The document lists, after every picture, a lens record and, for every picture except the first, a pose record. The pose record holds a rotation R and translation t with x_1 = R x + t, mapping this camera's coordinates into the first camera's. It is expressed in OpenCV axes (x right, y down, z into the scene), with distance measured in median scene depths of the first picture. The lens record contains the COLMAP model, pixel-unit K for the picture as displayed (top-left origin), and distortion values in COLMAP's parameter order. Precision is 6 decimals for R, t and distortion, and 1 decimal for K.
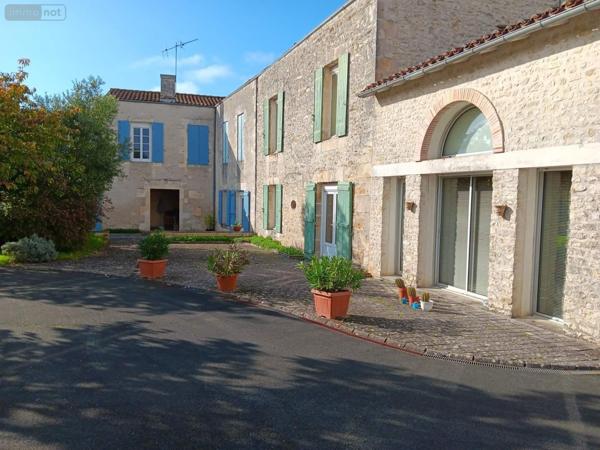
lens RADIAL K [[459.7, 0, 300.0], [0, 459.7, 225.0], [0, 0, 1]] dist [0.058592, -0.128038]
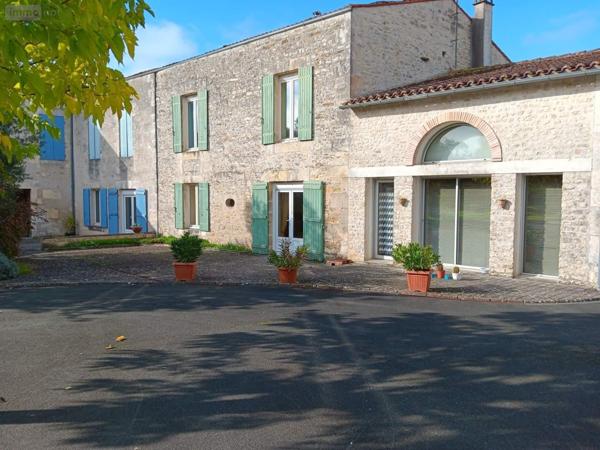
lens RADIAL K [[459.7, 0, 300.0], [0, 459.7, 225.0], [0, 0, 1]] dist [0.058592, -0.128038]
pose [[0.893369, -0.047099, 0.446849, -0.491552], [0.042607, 0.998890, 0.020103, -0.012399], [-0.447300, 0.001080, 0.894384, 0.011425]]
